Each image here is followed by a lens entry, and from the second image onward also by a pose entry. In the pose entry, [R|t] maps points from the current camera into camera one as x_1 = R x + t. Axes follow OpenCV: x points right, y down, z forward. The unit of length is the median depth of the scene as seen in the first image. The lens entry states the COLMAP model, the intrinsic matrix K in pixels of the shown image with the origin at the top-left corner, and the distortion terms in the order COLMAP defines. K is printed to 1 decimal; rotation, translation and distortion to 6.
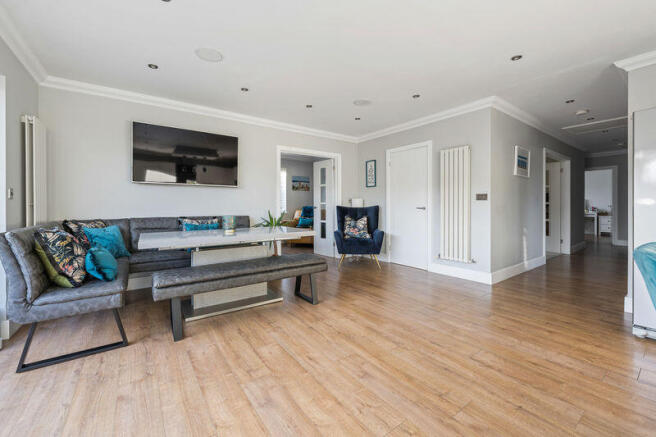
lens RADIAL K [[265.9, 0, 326.9], [0, 265.9, 206.0], [0, 0, 1]] dist [-0.000178, 0.000152]
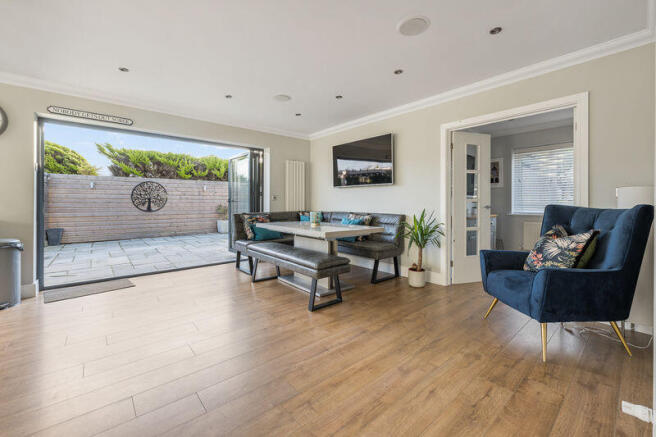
lens RADIAL K [[274.8, 0, 326.7], [0, 274.8, 202.5], [0, 0, 1]] dist [0.000413, 0.000058]
pose [[0.085770, -0.003066, -0.996310, 0.855193], [-0.003595, 0.999988, -0.003387, -0.002388], [0.996309, 0.003872, 0.085757, 0.914131]]
